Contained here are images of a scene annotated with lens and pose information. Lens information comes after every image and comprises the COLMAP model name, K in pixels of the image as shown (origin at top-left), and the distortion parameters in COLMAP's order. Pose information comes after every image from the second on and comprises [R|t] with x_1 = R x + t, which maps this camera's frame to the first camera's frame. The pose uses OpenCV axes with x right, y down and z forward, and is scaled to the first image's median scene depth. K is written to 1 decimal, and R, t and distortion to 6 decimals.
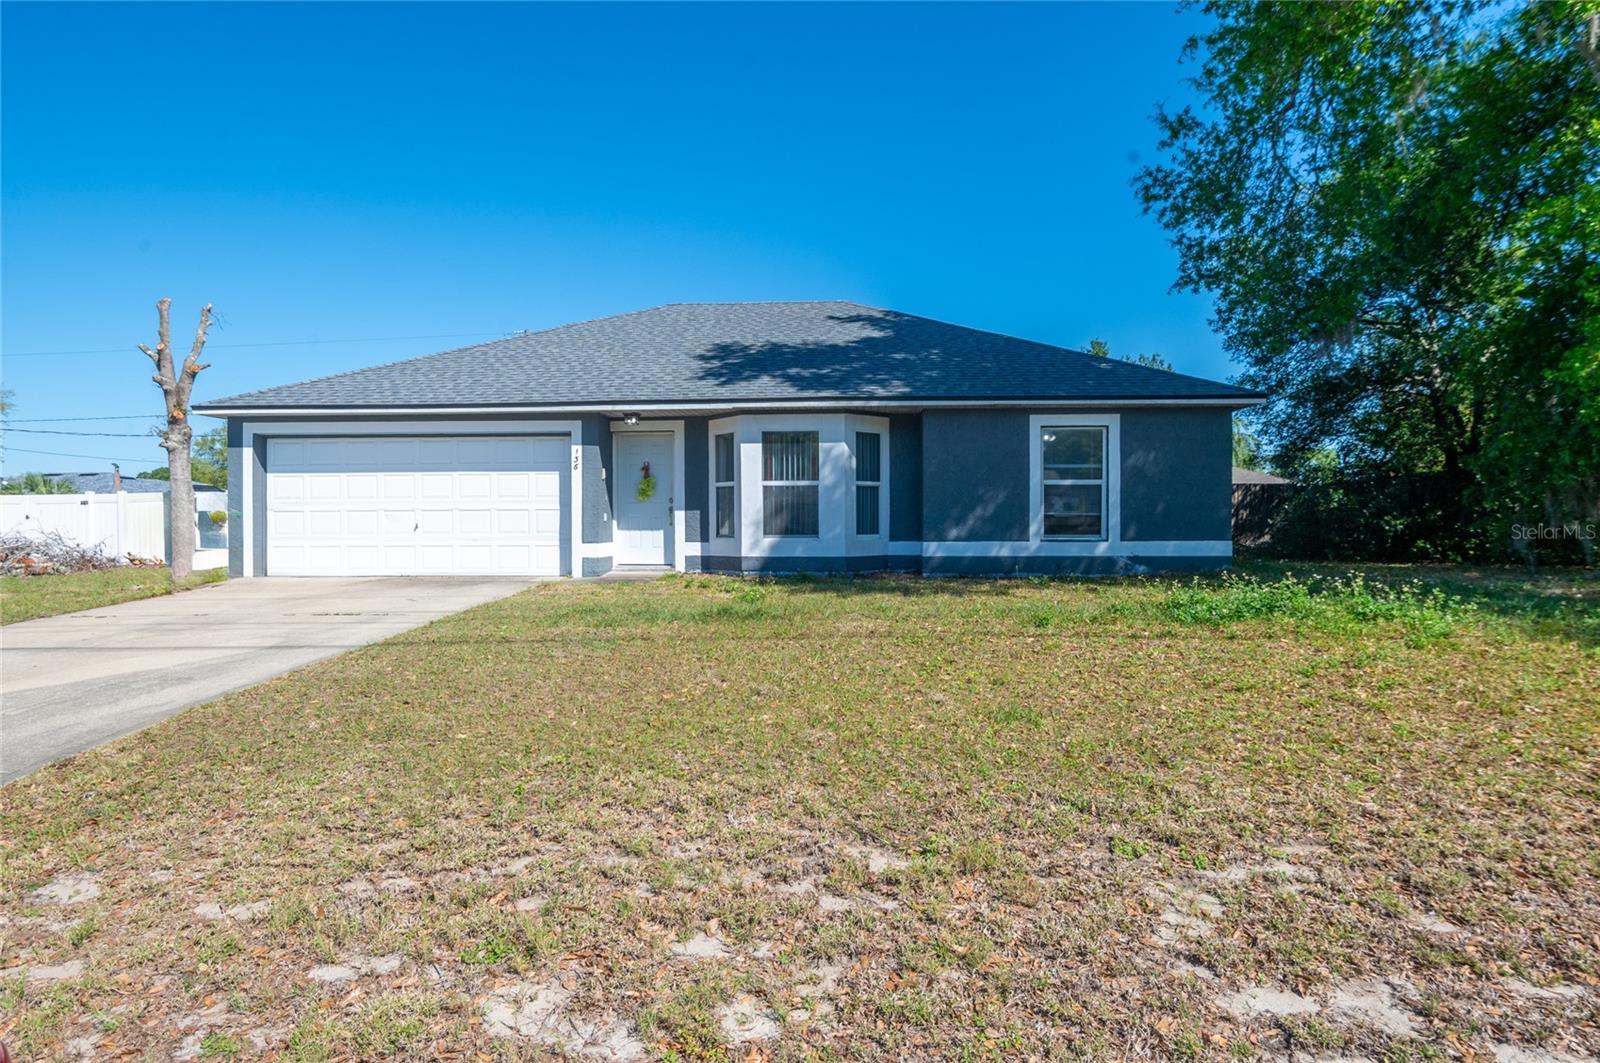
lens RADIAL K [[848.7, 0, 802.6], [0, 848.7, 529.5], [0, 0, 1]] dist [-0.002128, -0.000357]
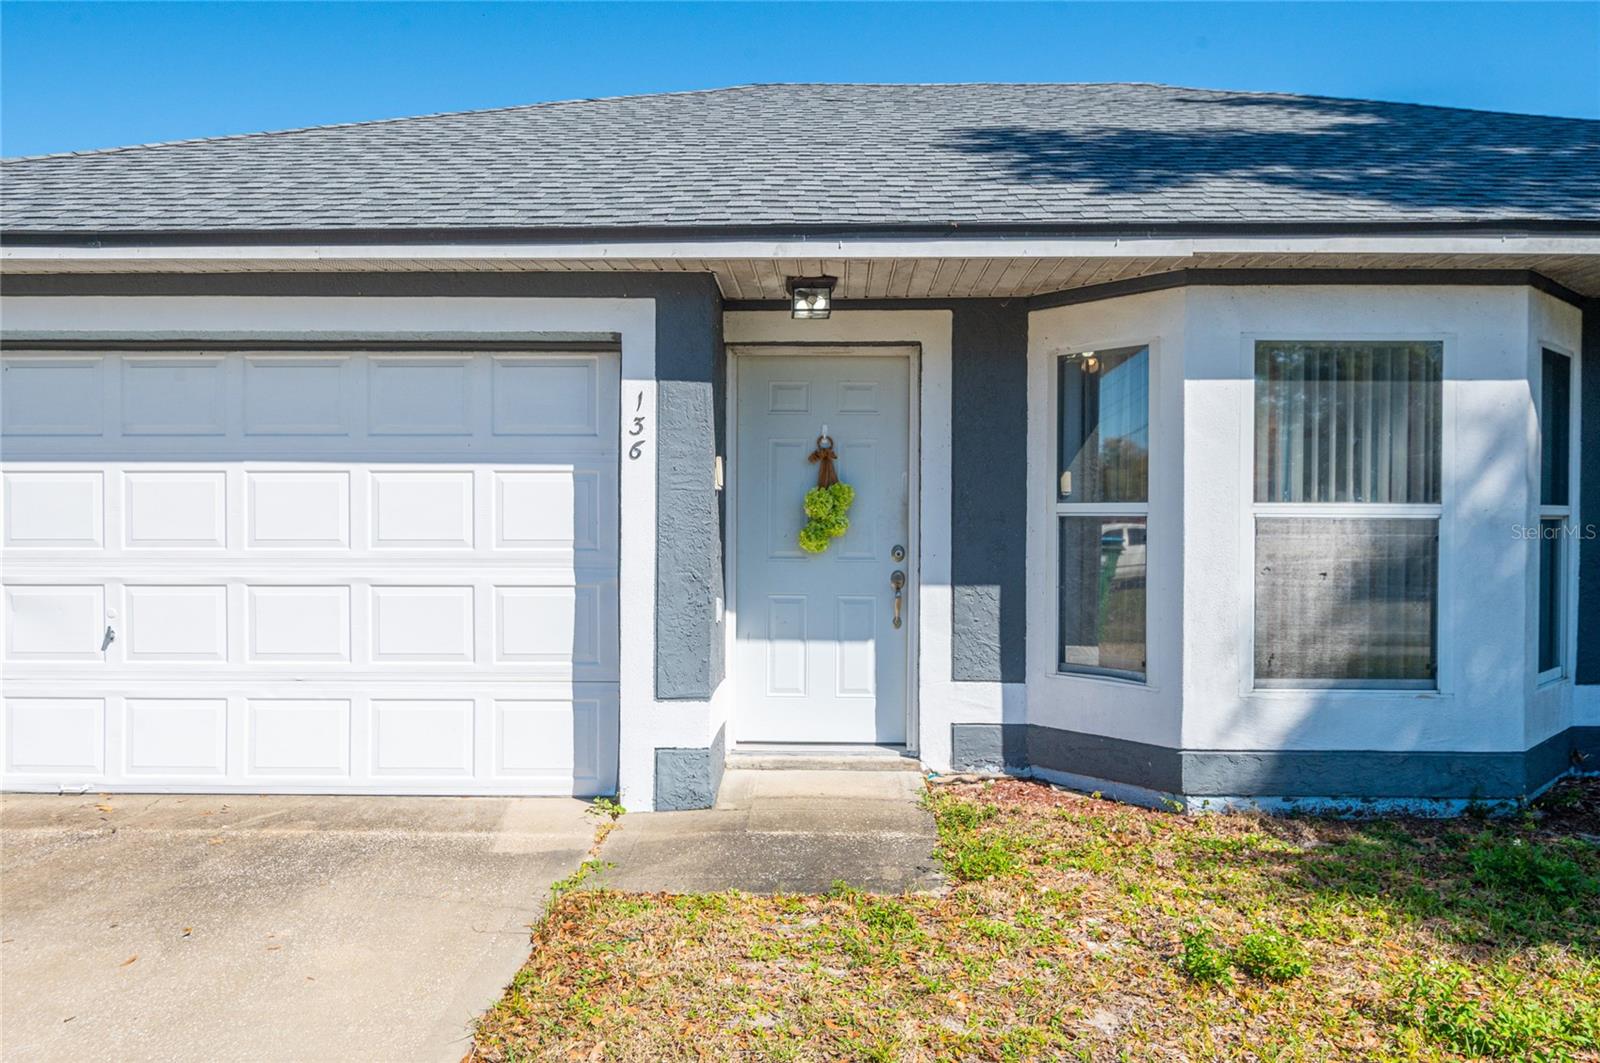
lens RADIAL K [[1104.1, 0, 804.5], [0, 1104.1, 526.8], [0, 0, 1]] dist [0.002693, 0.000215]
pose [[0.999050, 0.006951, 0.043016, -0.223741], [-0.007144, 0.999965, 0.004344, -0.048777], [-0.042985, -0.004647, 0.999065, 0.600916]]
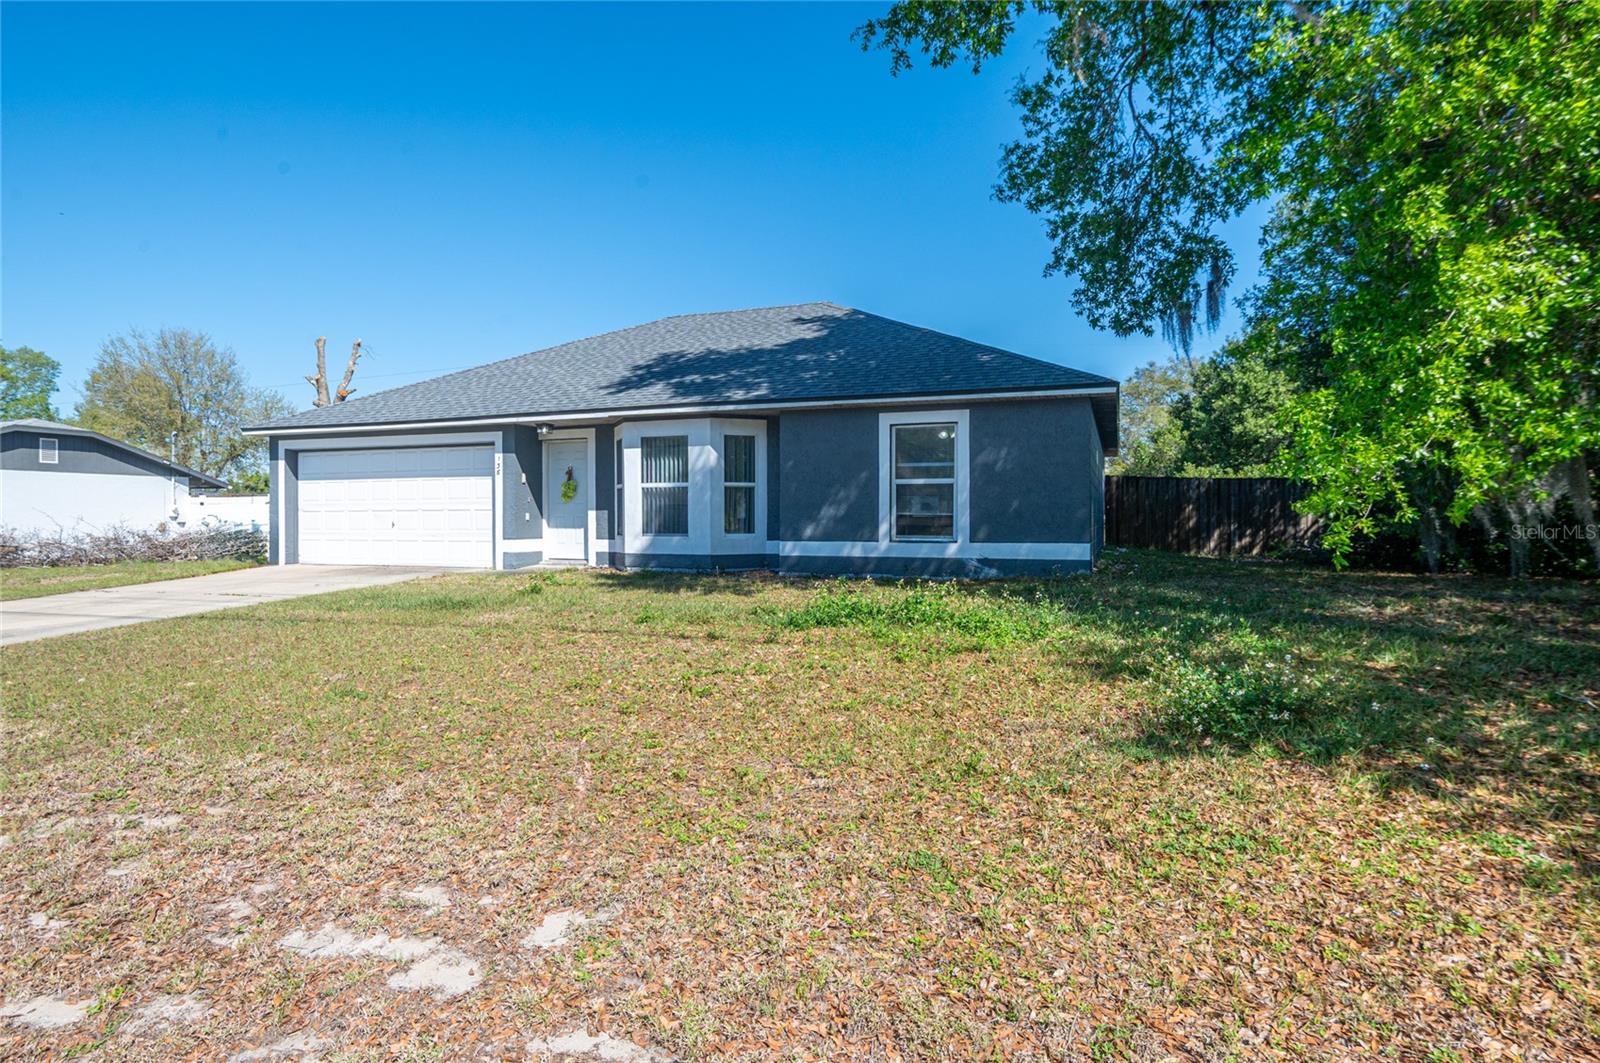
lens RADIAL K [[848.7, 0, 798.8], [0, 848.7, 534.8], [0, 0, 1]] dist [-0.002128, -0.000357]
pose [[0.956420, 0.007496, -0.291898, 0.450744], [-0.004217, 0.999921, 0.011862, -0.005322], [0.291964, -0.010114, 0.956376, 0.030046]]
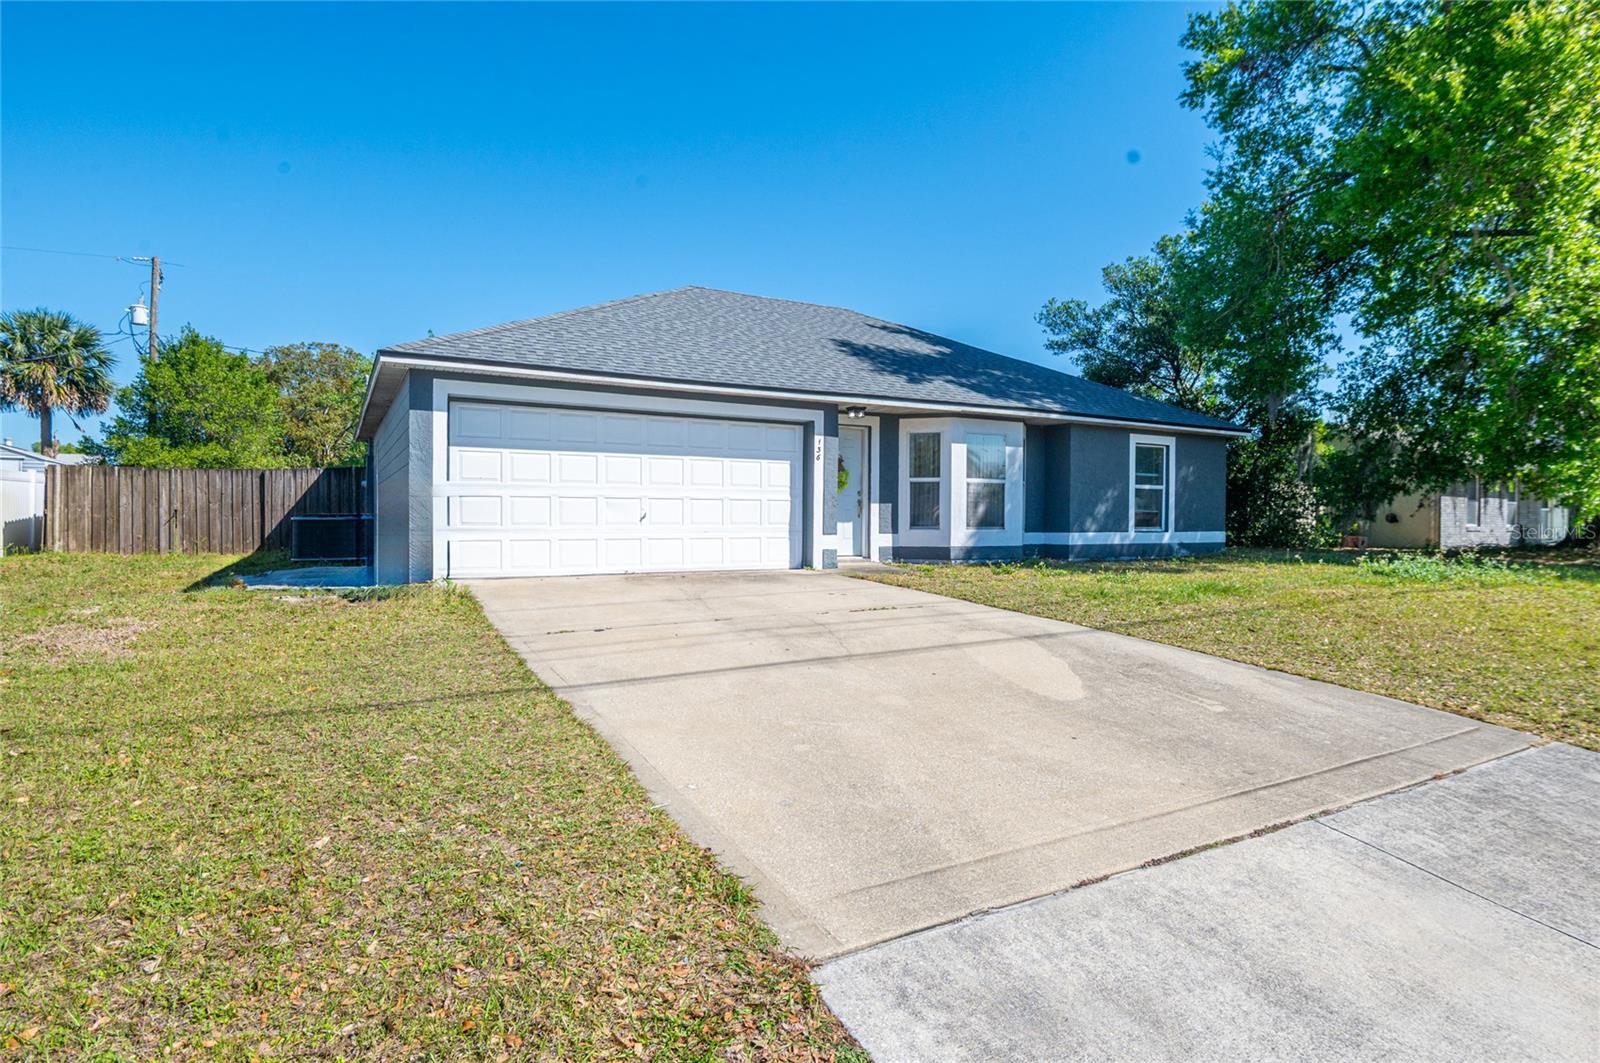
lens RADIAL K [[848.7, 0, 807.7], [0, 848.7, 526.2], [0, 0, 1]] dist [-0.002128, -0.000357]
pose [[0.840266, 0.002276, 0.542169, -0.812417], [-0.004676, 0.999984, 0.003050, 0.002988], [-0.542154, -0.005098, 0.840264, 0.178769]]
